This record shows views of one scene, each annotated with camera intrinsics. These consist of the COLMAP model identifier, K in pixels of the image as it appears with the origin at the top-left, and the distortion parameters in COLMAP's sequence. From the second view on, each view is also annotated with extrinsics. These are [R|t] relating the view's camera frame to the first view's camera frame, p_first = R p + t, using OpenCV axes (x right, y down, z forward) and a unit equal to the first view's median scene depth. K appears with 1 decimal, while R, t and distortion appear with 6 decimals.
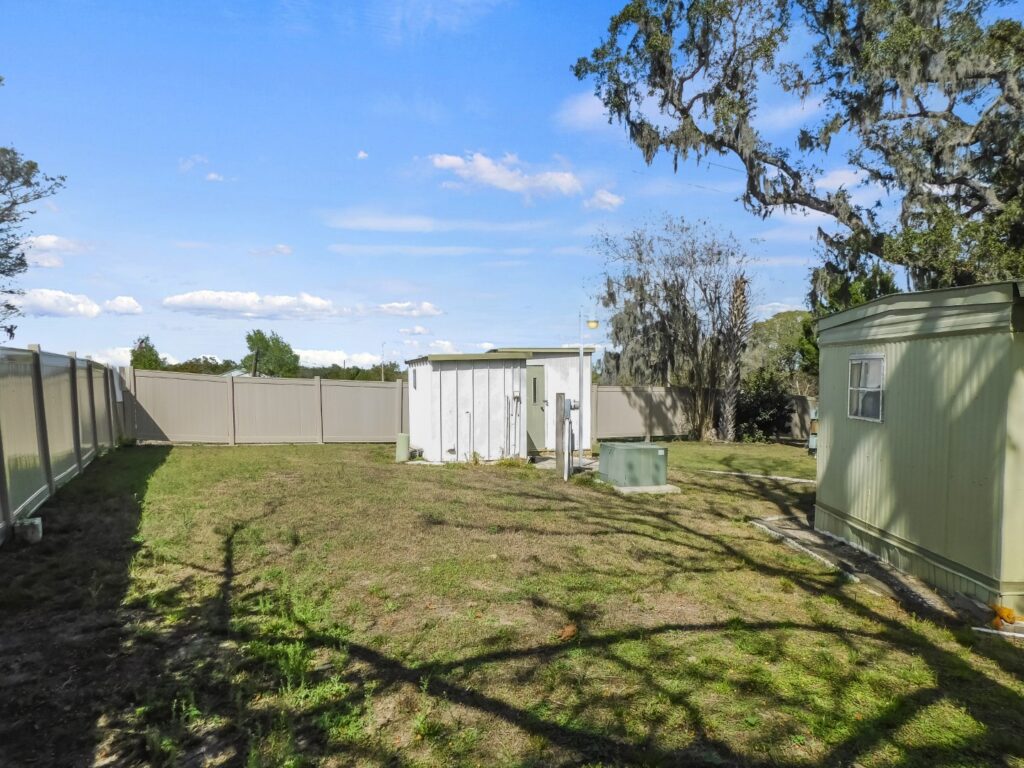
lens RADIAL K [[703.6, 0, 537.0], [0, 703.6, 441.3], [0, 0, 1]] dist [-0.059357, 0.080259]
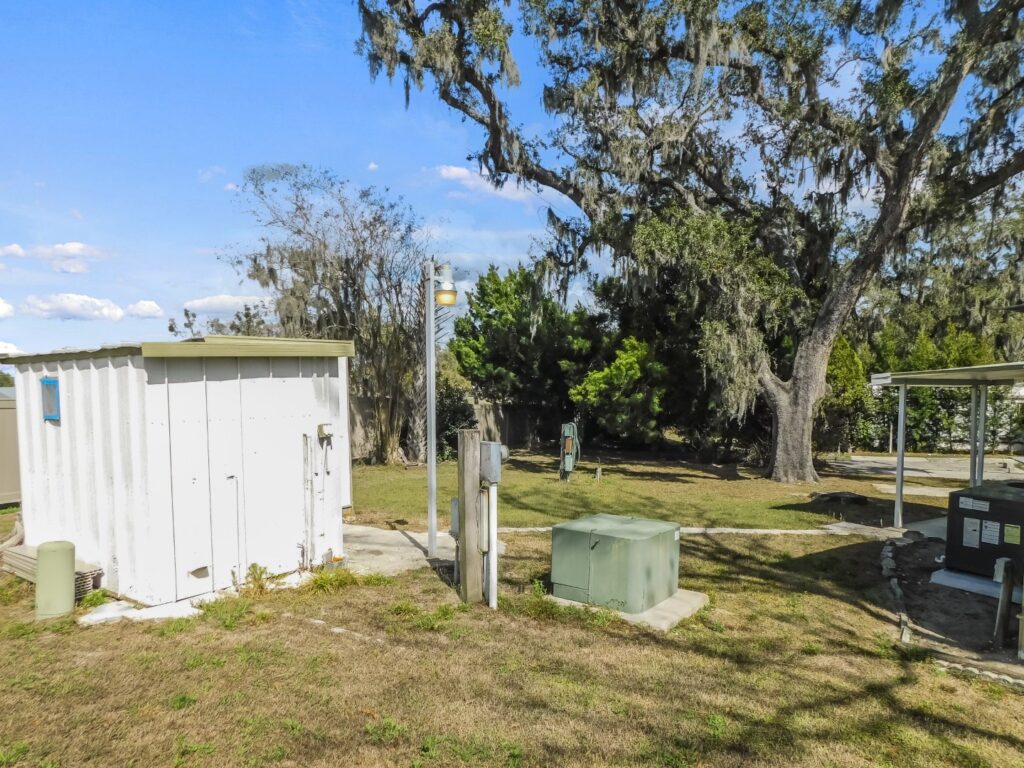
lens RADIAL K [[695.7, 0, 518.9], [0, 695.7, 436.0], [0, 0, 1]] dist [-0.067207, 0.043360]
pose [[0.815649, -0.042869, 0.576957, -0.133518], [0.047405, 0.998850, 0.007199, -0.041692], [-0.576602, 0.021479, 0.816743, 0.365420]]
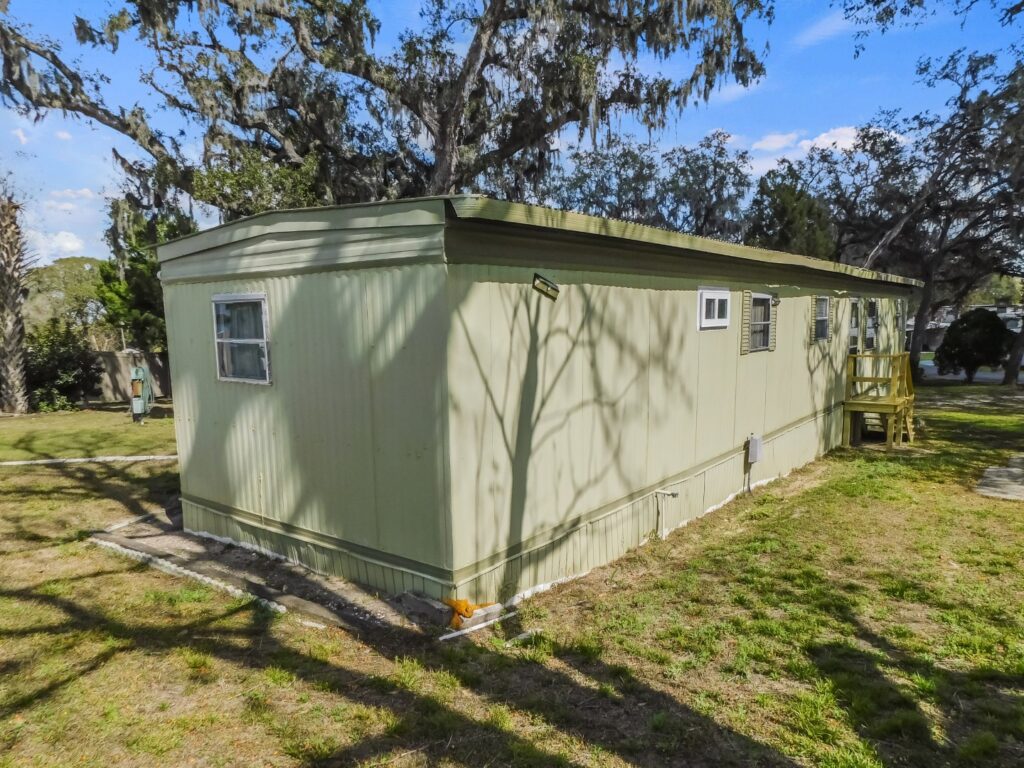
lens RADIAL K [[695.7, 0, 518.9], [0, 695.7, 436.0], [0, 0, 1]] dist [-0.067207, 0.043360]
pose [[0.612771, -0.125207, 0.780278, 0.026577], [0.077213, 0.992131, 0.098565, -0.009297], [-0.786479, -0.000150, 0.617617, 0.125042]]
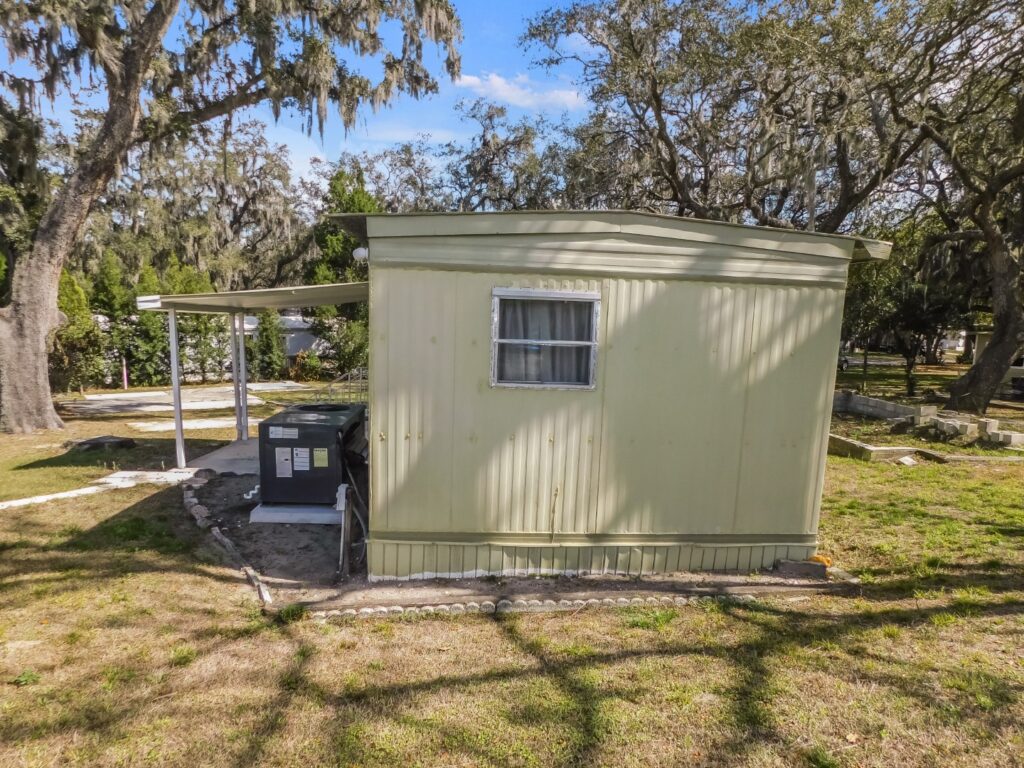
lens RADIAL K [[695.7, 0, 518.9], [0, 695.7, 436.0], [0, 0, 1]] dist [-0.067207, 0.043360]
pose [[-0.083929, -0.159003, 0.983704, -0.080611], [0.065221, 0.984194, 0.164647, -0.039361], [-0.994335, 0.077976, -0.072232, 0.432943]]
